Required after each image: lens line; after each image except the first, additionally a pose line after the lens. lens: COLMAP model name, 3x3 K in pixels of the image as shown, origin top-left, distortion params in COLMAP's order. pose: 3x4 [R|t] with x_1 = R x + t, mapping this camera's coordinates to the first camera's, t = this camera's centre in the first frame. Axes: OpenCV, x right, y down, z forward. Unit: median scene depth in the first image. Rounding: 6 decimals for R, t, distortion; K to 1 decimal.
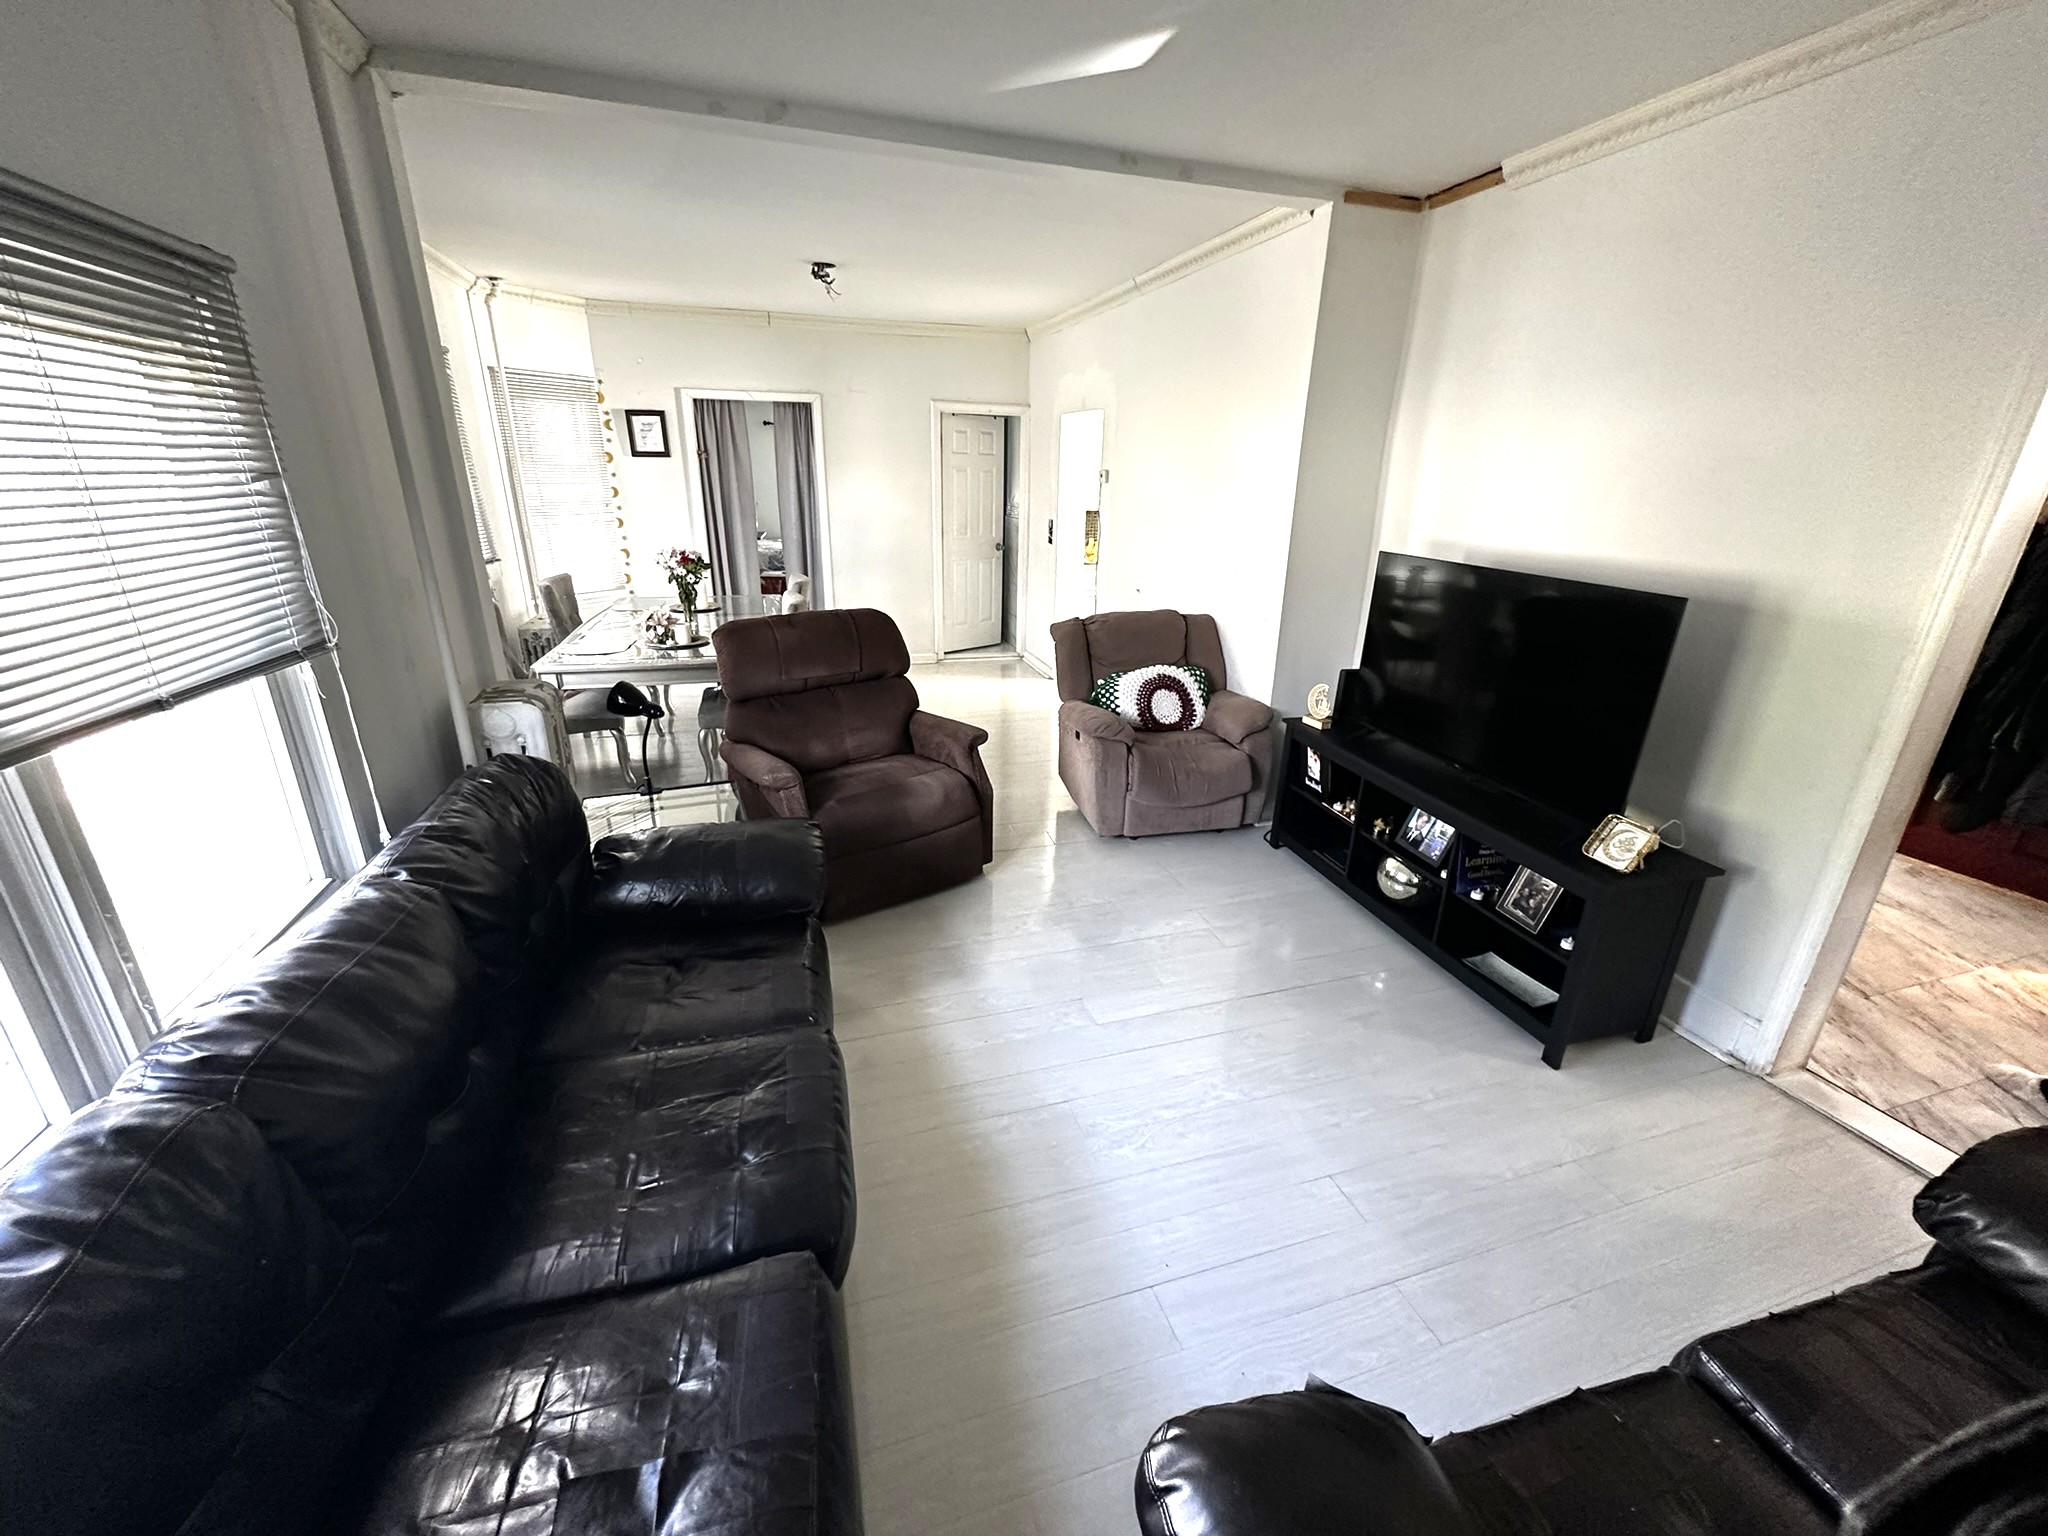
lens RADIAL K [[797.9, 0, 1024.0], [0, 797.9, 768.0], [0, 0, 1]] dist [-0.000372, -0.000033]
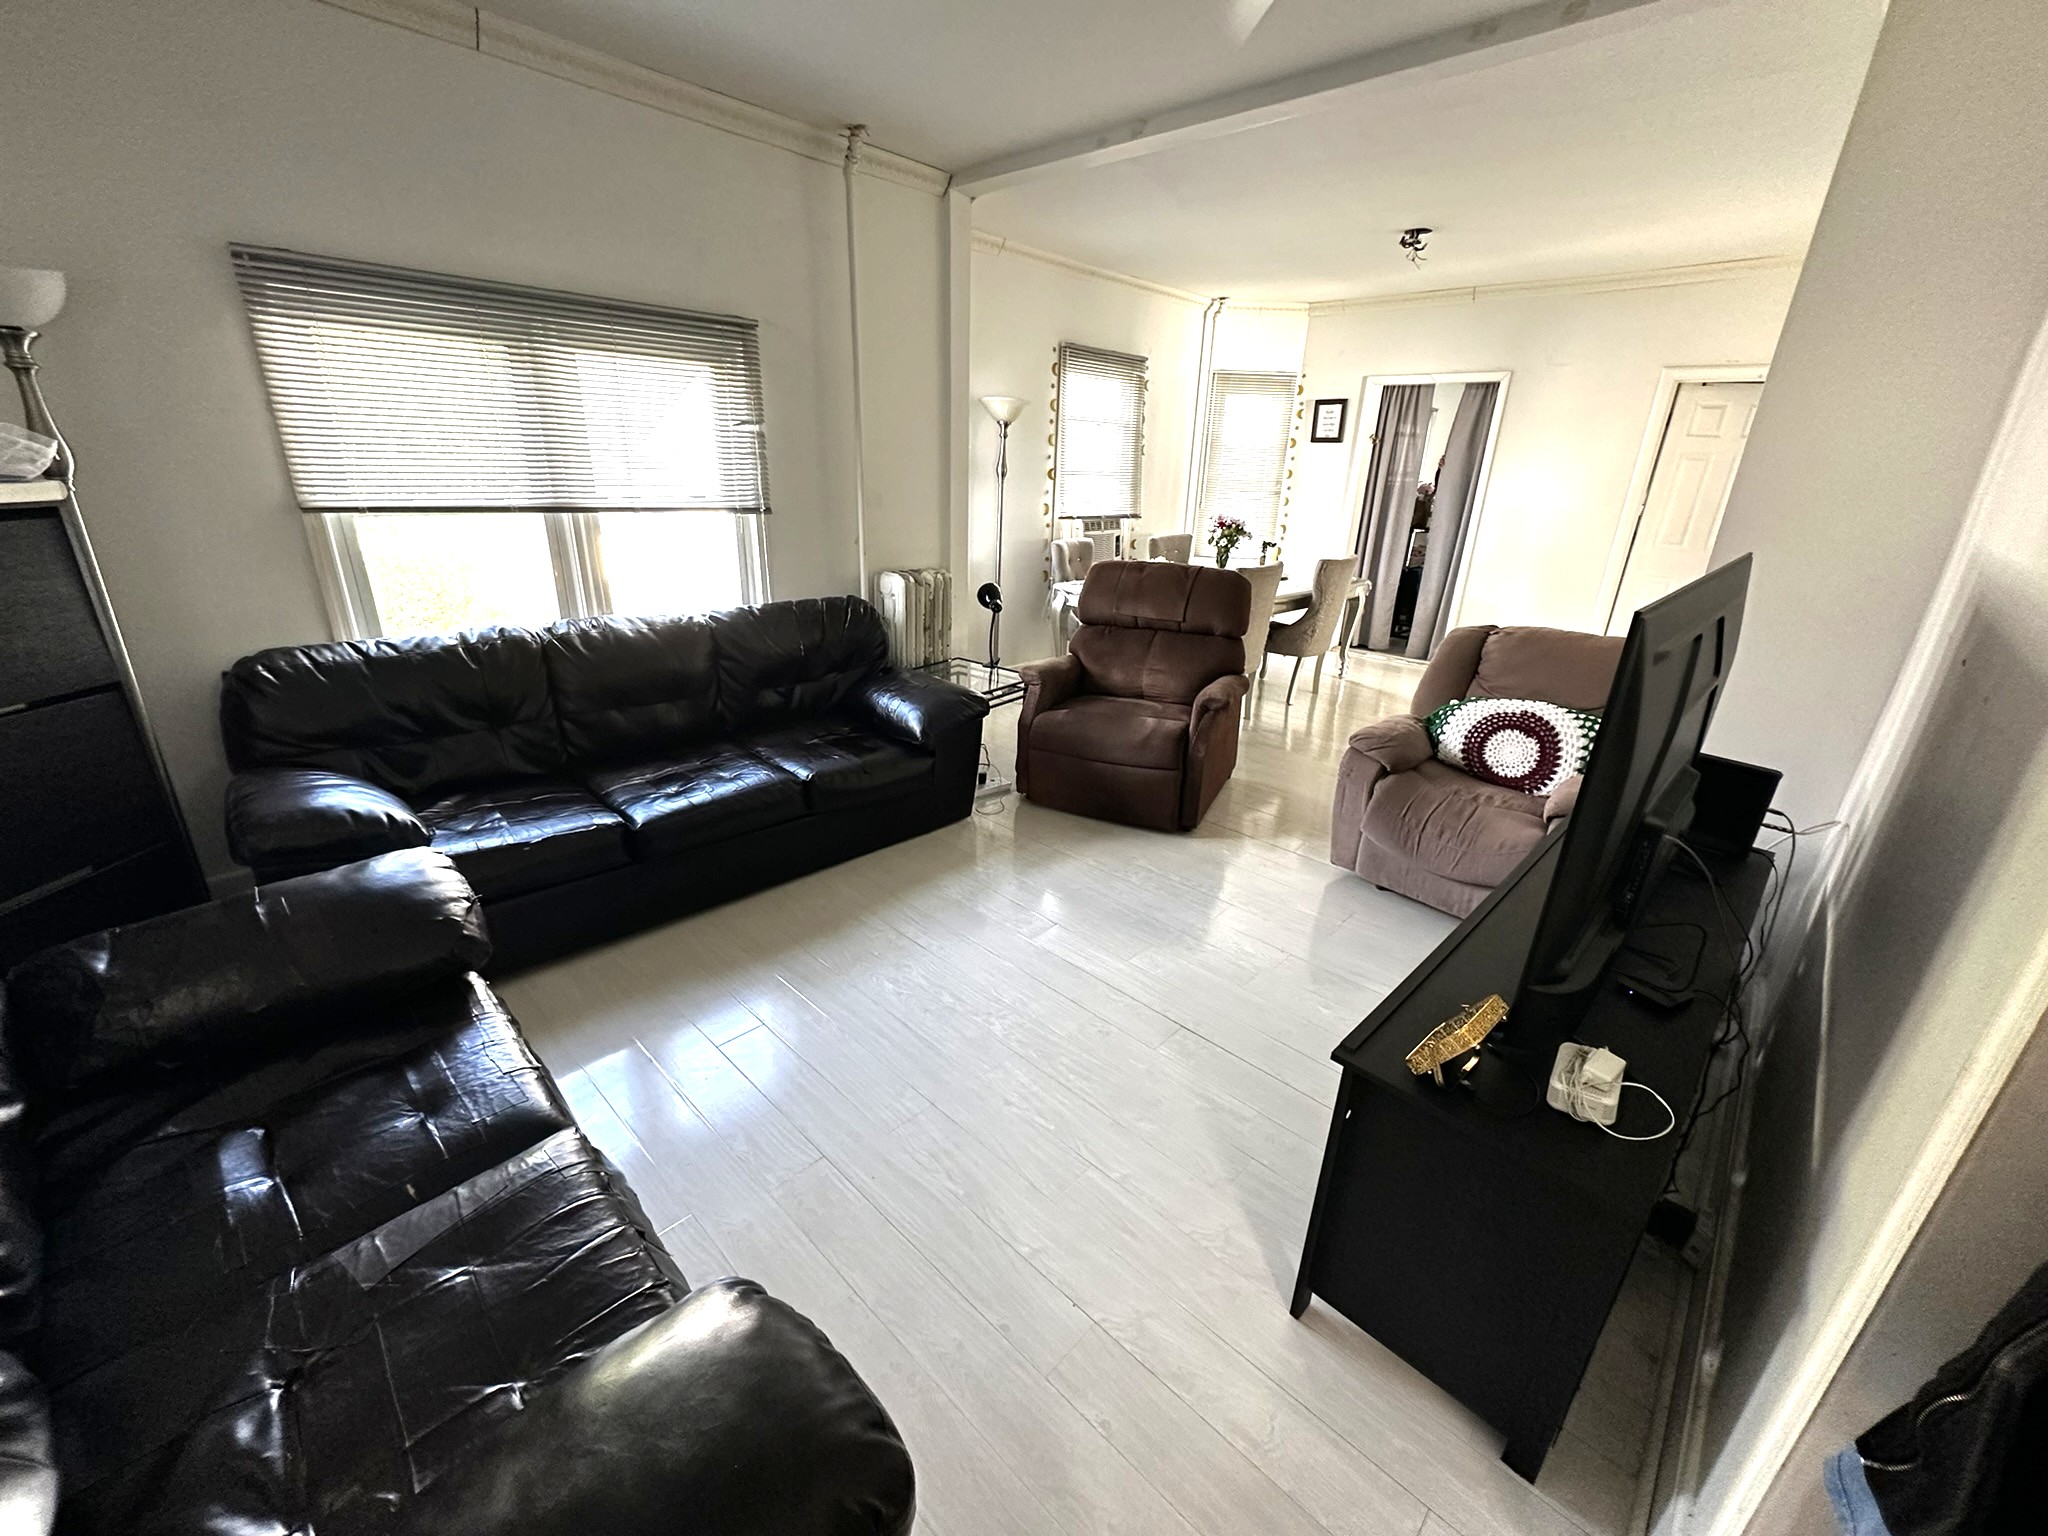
lens RADIAL K [[817.3, 0, 1026.3], [0, 817.3, 767.2], [0, 0, 1]] dist [-0.001193, 0.000246]
pose [[0.491721, 0.311662, -0.813067, 0.394185], [-0.327597, 0.931362, 0.158885, -0.026297], [0.806778, 0.188231, 0.560070, 0.148360]]
